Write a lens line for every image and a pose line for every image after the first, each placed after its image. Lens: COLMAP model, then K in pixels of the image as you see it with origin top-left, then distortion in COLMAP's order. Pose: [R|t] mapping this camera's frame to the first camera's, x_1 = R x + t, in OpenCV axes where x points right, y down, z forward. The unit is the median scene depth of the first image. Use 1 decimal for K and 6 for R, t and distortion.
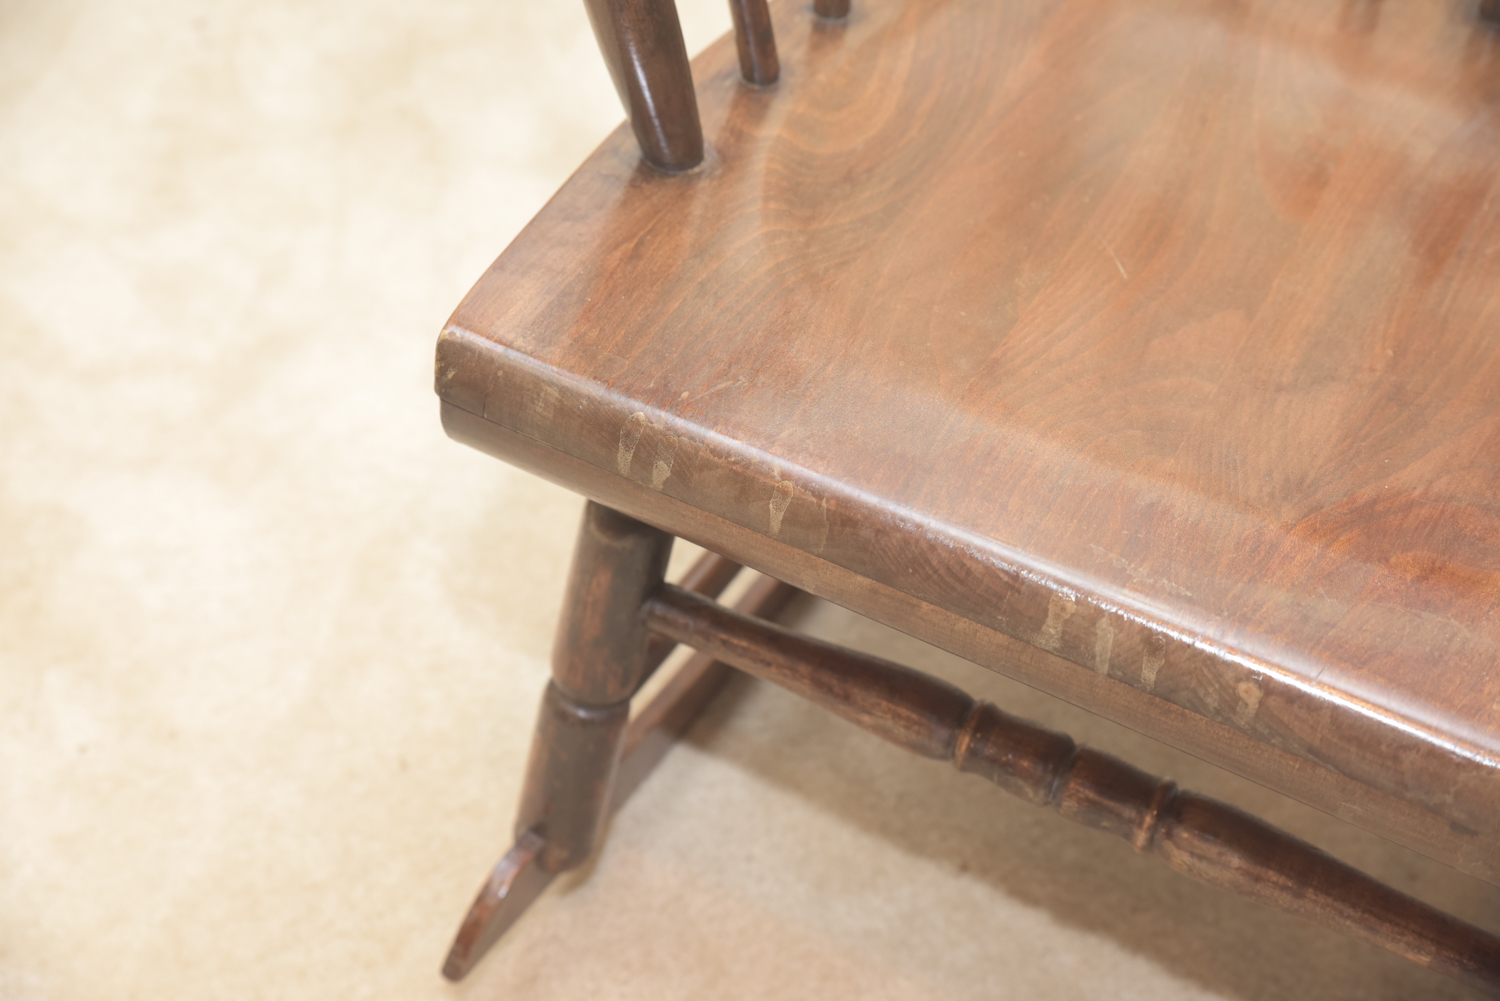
lens RADIAL K [[2298.9, 0, 750.0], [0, 2298.9, 500.5], [0, 0, 1]] dist [0.059973, 0.160864]
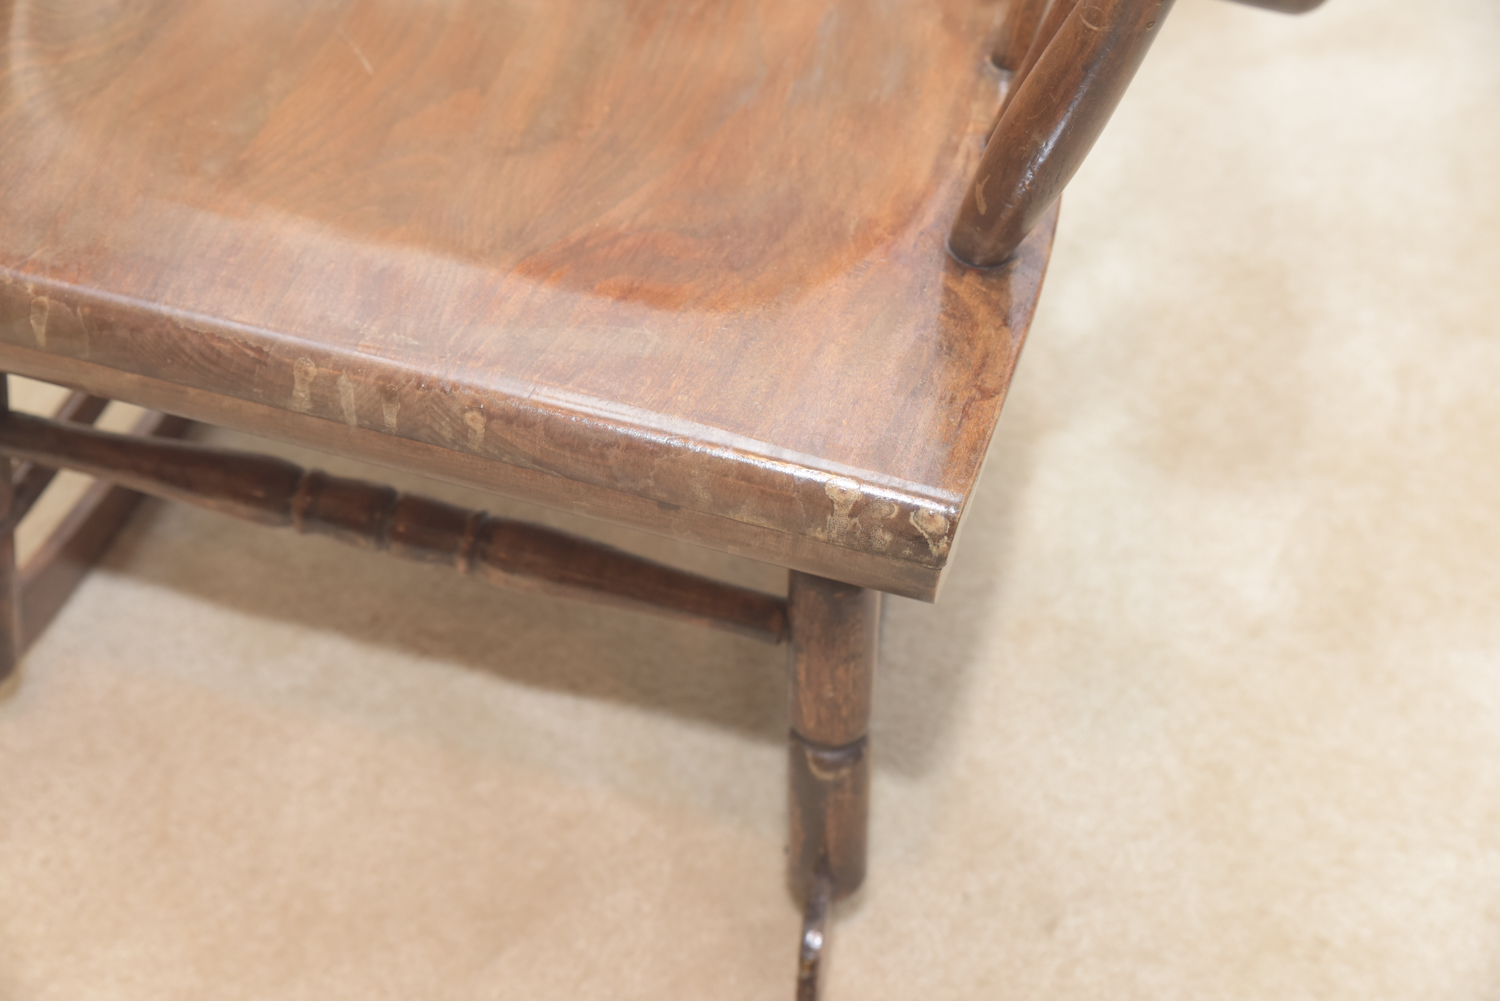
lens RADIAL K [[1998.7, 0, 750.0], [0, 1998.7, 500.5], [0, 0, 1]] dist [-0.008431, 0.275993]
pose [[0.971340, -0.166095, 0.170030, 0.160931], [0.149266, 0.982939, 0.107470, 0.033695], [-0.184980, -0.079010, 0.979561, 0.006279]]
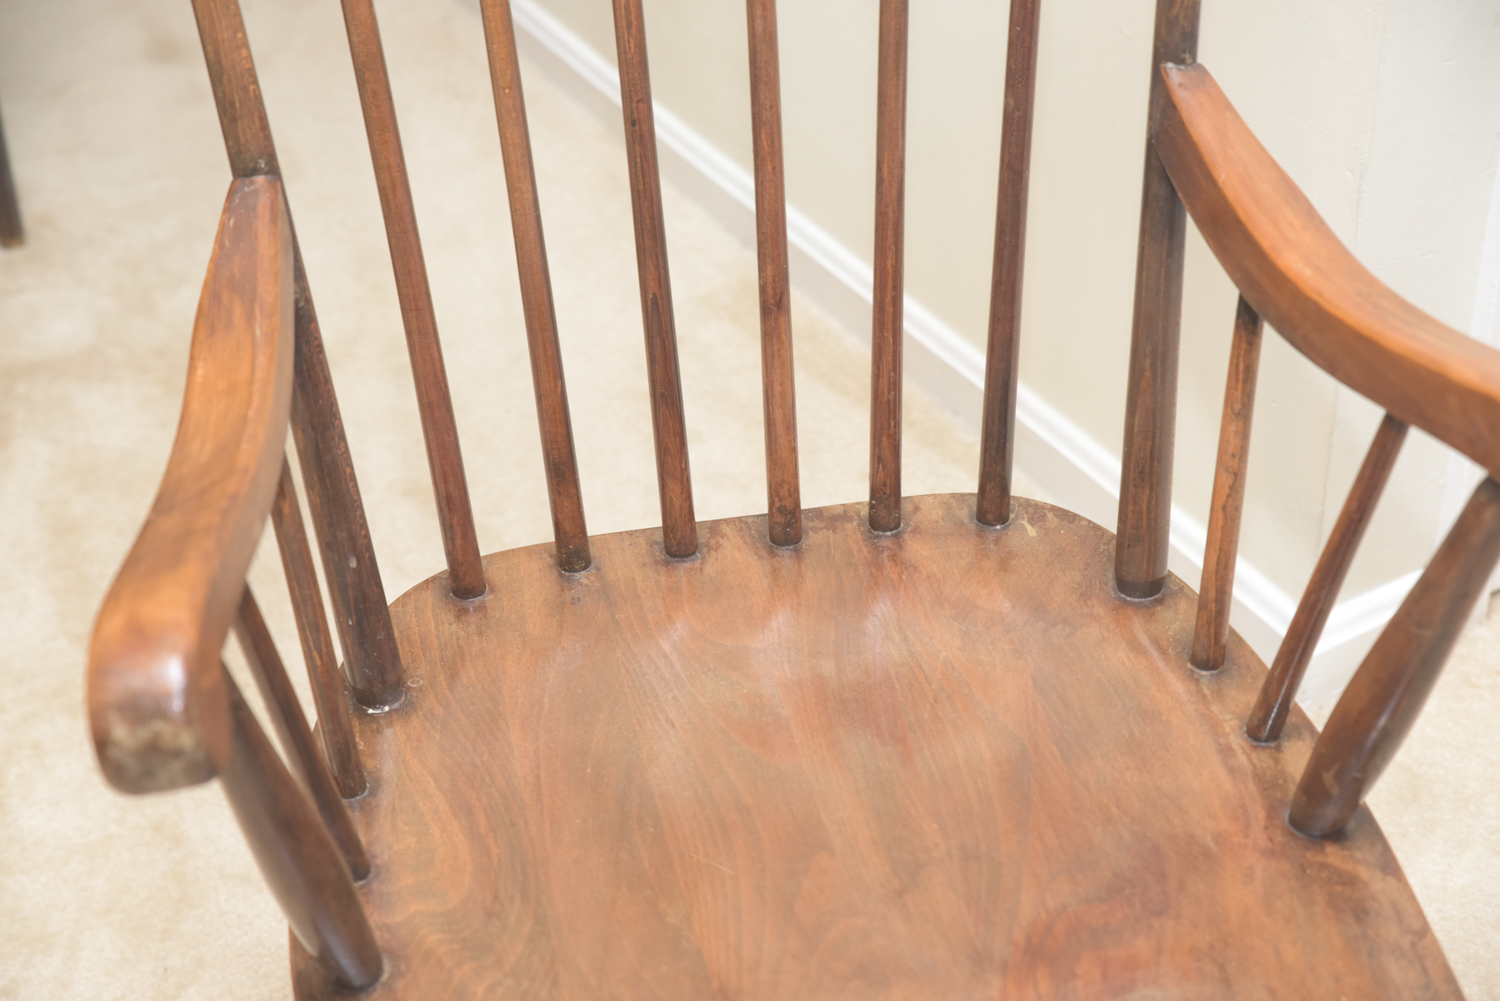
lens RADIAL K [[2711.4, 0, 750.0], [0, 2711.4, 500.5], [0, 0, 1]] dist [0.154734, 0.195939]
pose [[0.780764, -0.425836, 0.457243, -0.457747], [0.494807, 0.868244, -0.036300, -0.238853], [-0.381541, 0.254589, 0.888600, -0.379487]]
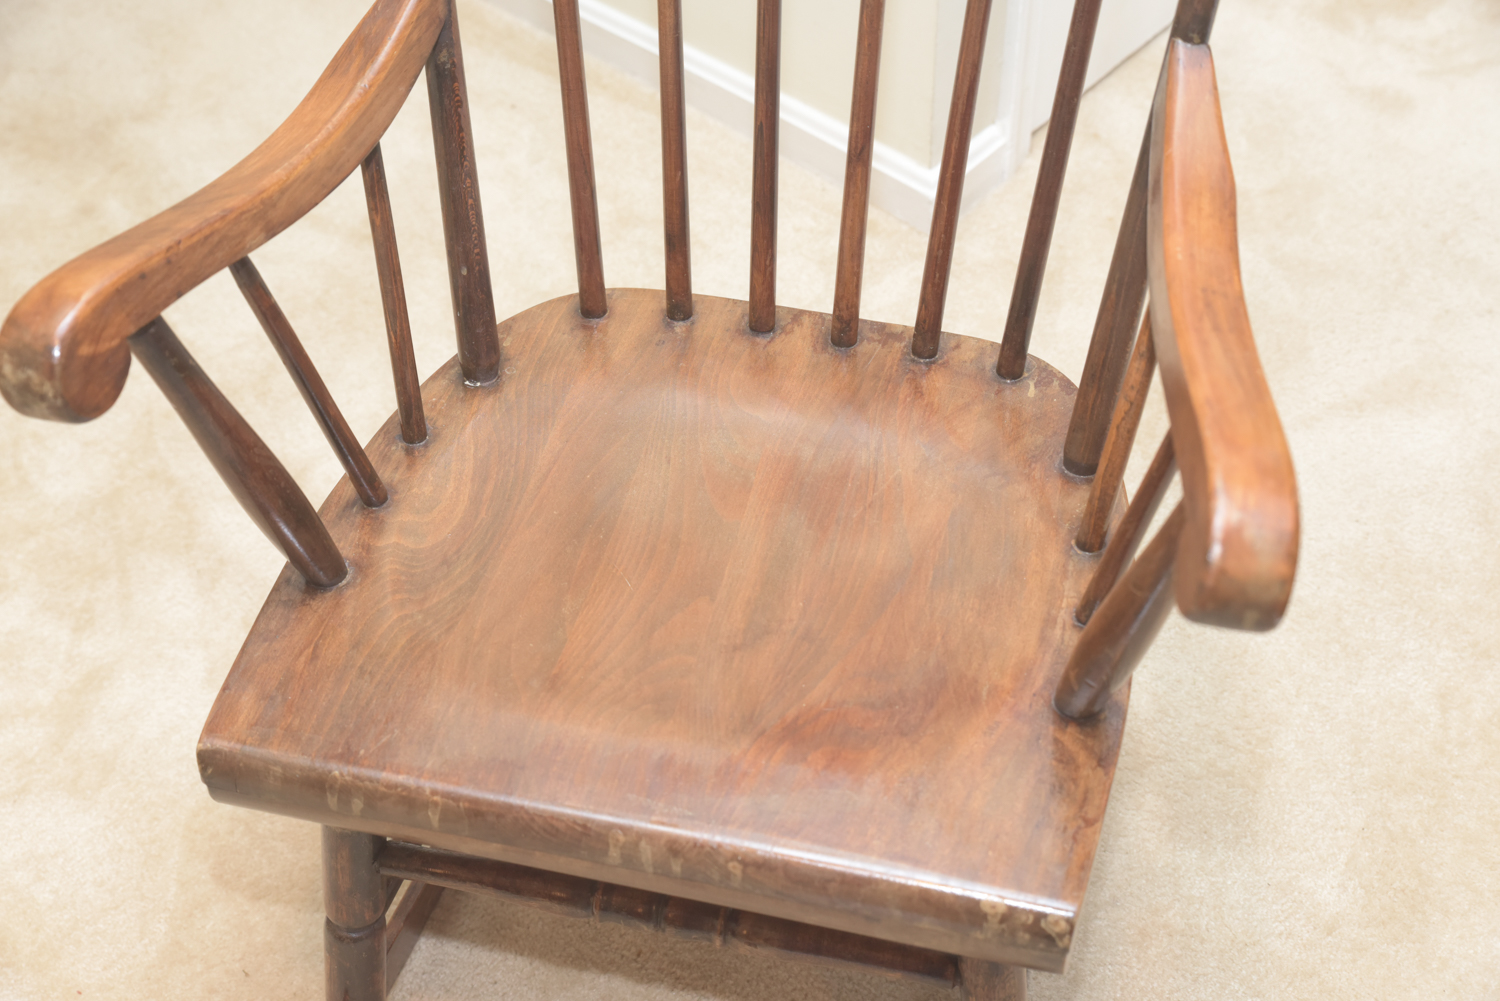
lens RADIAL K [[1943.7, 0, 750.0], [0, 1943.7, 500.5], [0, 0, 1]] dist [0.034816, 0.022165]
pose [[0.968363, -0.220223, 0.117364, 0.111946], [0.220746, 0.975293, 0.008682, -0.169305], [-0.116377, 0.017500, 0.993051, -0.361252]]
